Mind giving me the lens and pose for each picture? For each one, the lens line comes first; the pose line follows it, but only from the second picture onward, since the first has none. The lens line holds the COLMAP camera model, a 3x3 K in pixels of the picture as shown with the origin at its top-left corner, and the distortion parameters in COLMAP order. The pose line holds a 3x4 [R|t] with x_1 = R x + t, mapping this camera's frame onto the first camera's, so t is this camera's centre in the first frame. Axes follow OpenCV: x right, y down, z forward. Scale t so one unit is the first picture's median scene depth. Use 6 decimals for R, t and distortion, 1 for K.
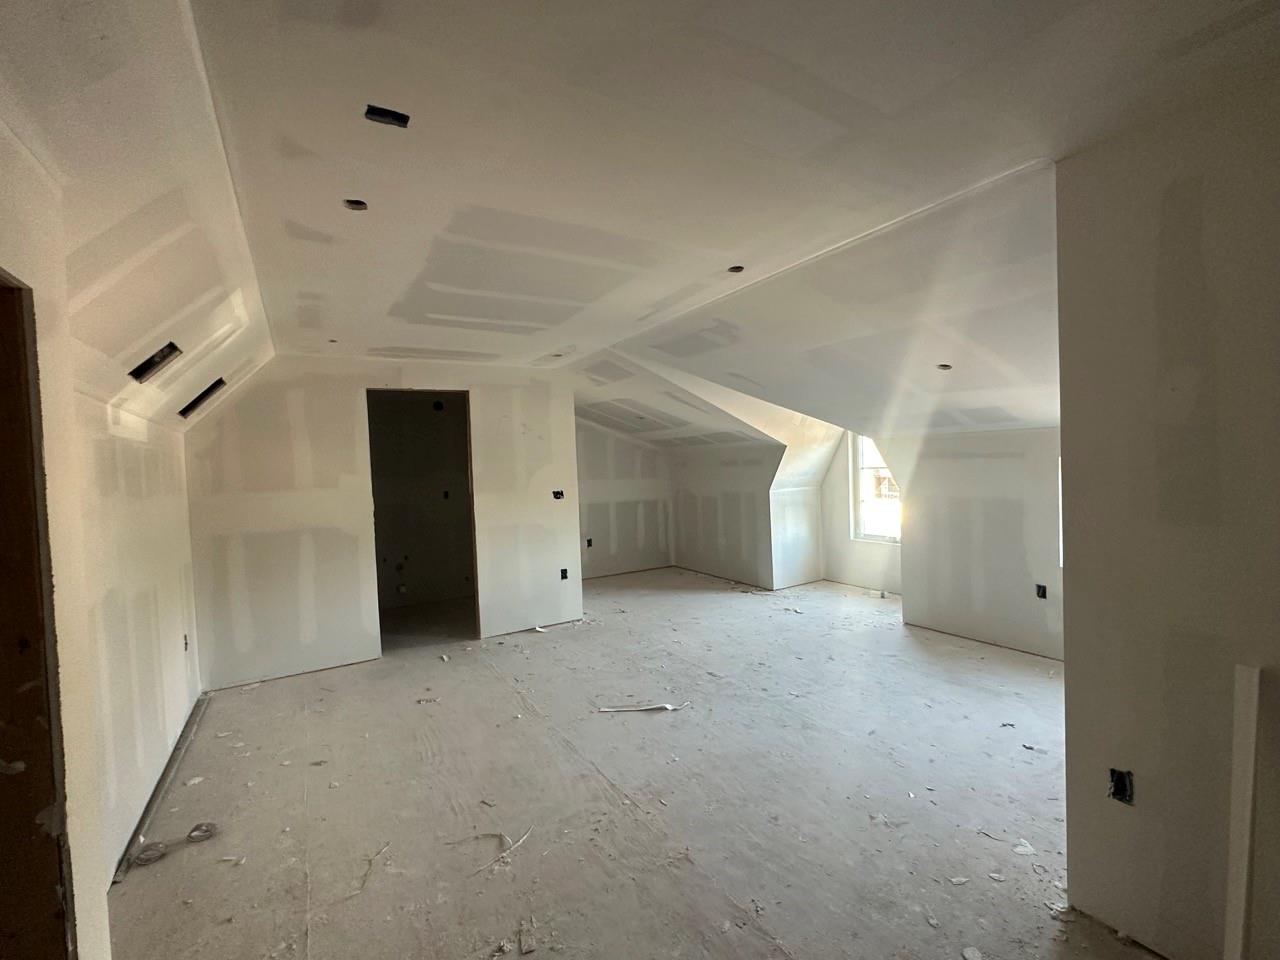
lens RADIAL K [[566.2, 0, 641.8], [0, 566.2, 484.7], [0, 0, 1]] dist [-0.001356, -0.000245]
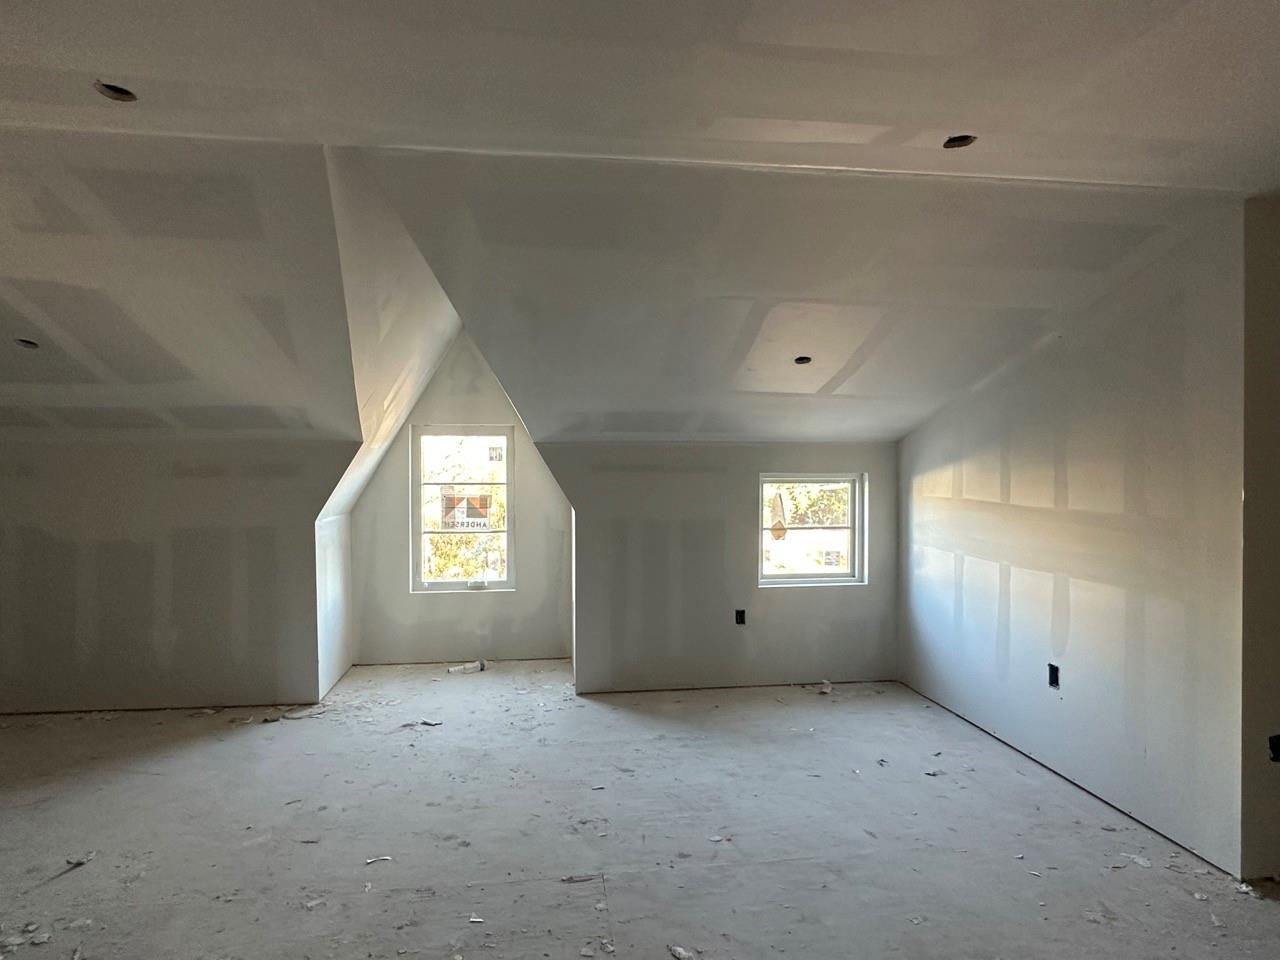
lens RADIAL K [[708.7, 0, 640.1], [0, 708.7, 476.3], [0, 0, 1]] dist [-0.003929, 0.000756]
pose [[0.406205, 0.028301, 0.913344, -0.398167], [0.021724, 0.998939, -0.040615, 0.000684], [-0.913524, 0.036340, 0.405159, 0.610384]]
